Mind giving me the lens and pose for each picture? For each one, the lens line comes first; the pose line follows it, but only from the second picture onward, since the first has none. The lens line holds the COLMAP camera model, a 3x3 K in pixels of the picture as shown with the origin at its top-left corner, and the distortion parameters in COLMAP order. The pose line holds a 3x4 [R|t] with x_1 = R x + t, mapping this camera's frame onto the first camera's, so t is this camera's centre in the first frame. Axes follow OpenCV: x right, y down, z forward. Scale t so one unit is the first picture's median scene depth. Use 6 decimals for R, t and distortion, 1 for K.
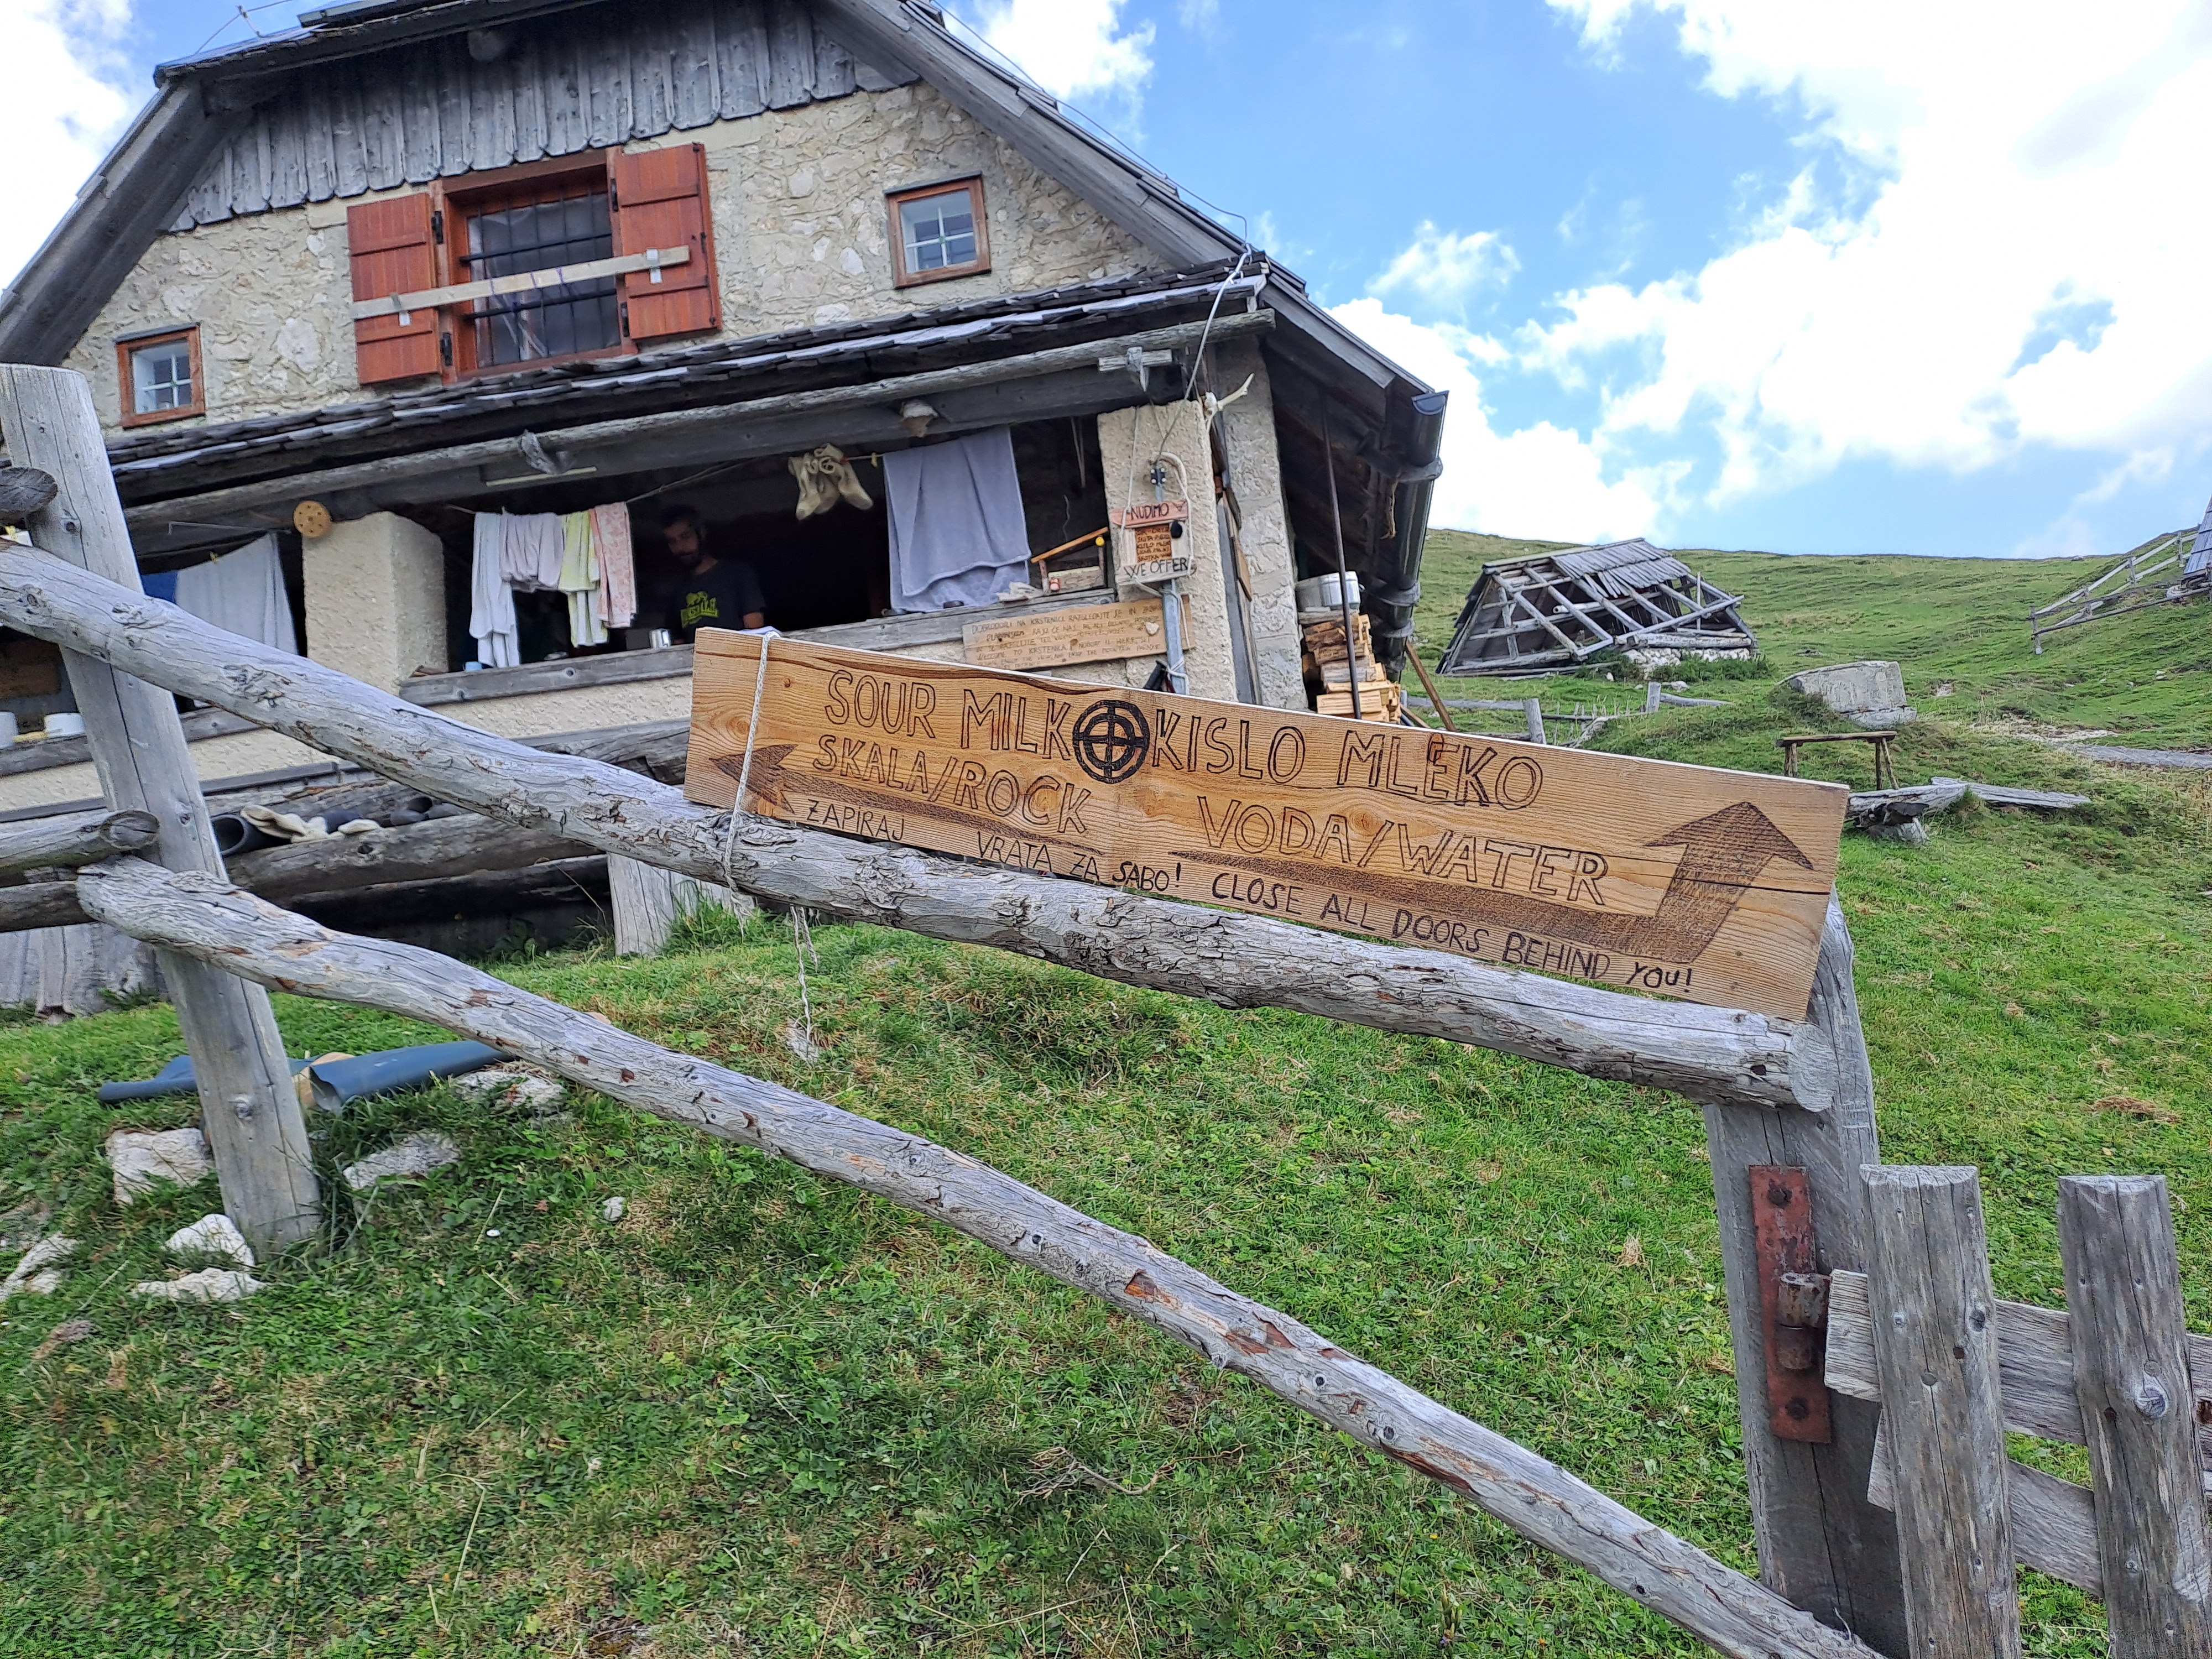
lens RADIAL K [[1633.5, 0, 1104.4], [0, 1633.5, 829.2], [0, 0, 1]] dist [0.110592, -0.008277]
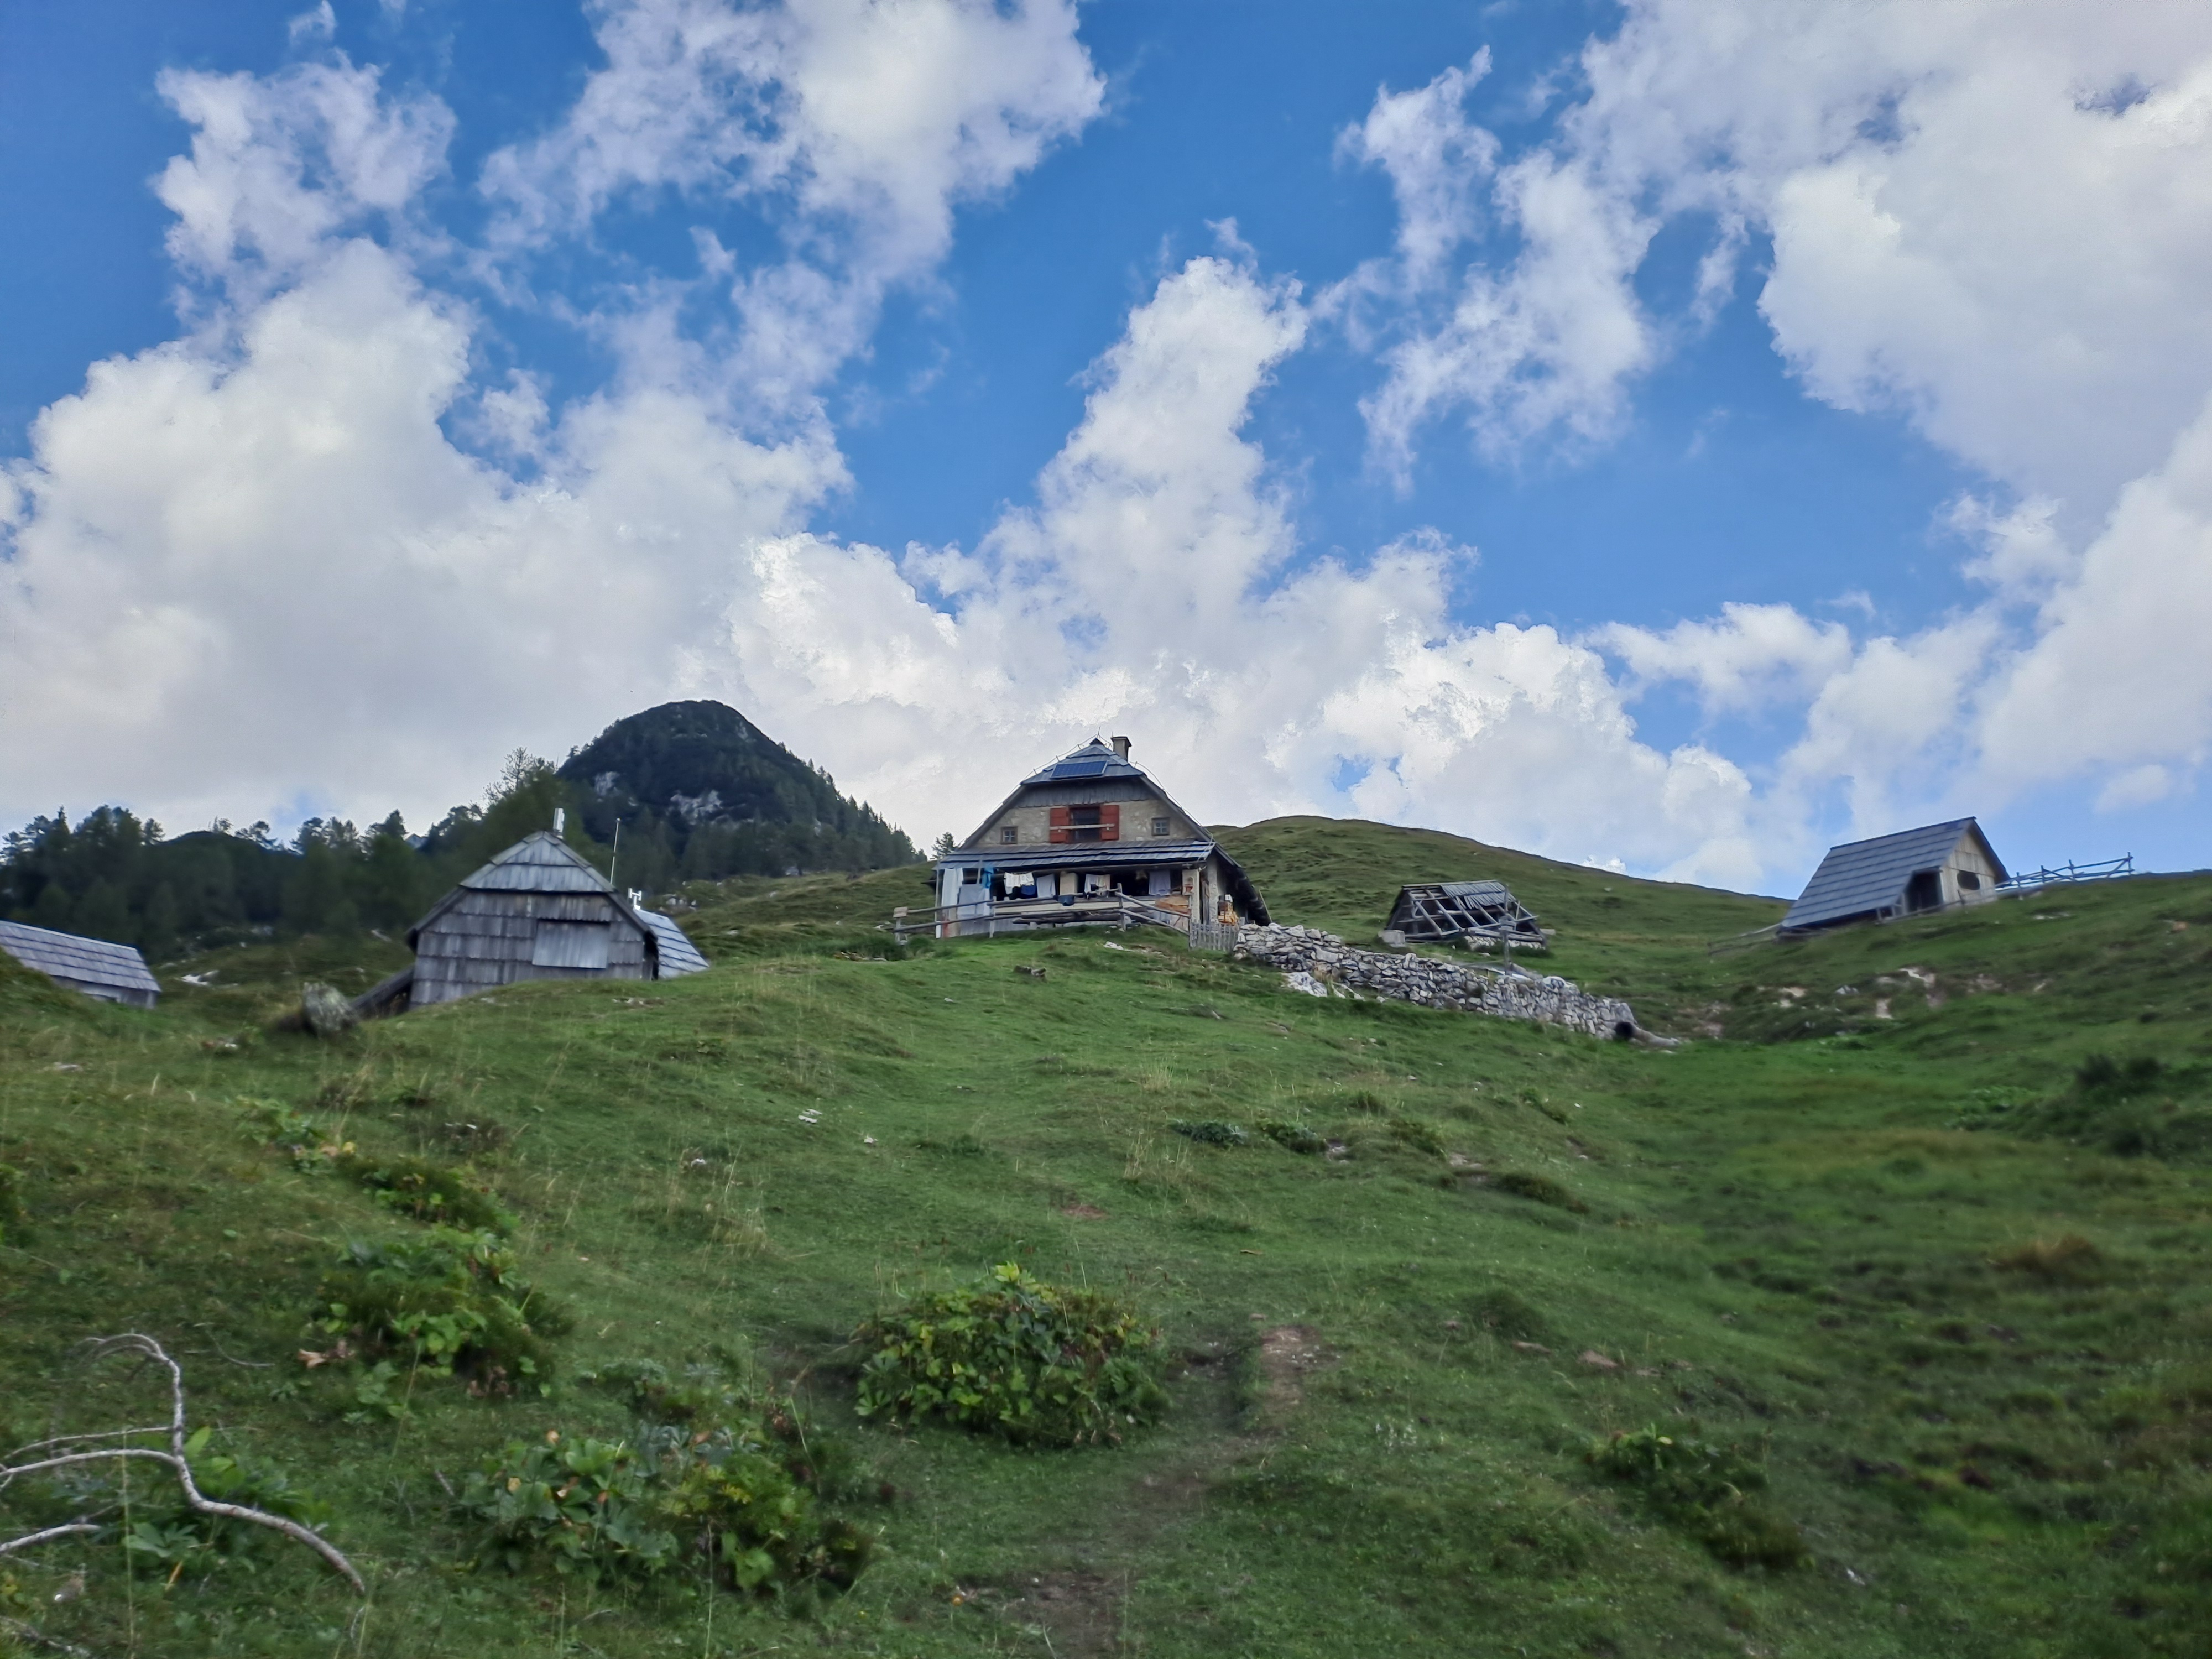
lens RADIAL K [[1633.5, 0, 1105.2], [0, 1633.5, 841.0], [0, 0, 1]] dist [0.110592, -0.008277]
pose [[0.991294, 0.095997, -0.090118, 0.048759], [-0.108369, 0.983580, -0.144312, 0.112722], [0.074784, 0.152821, 0.985420, -1.002086]]
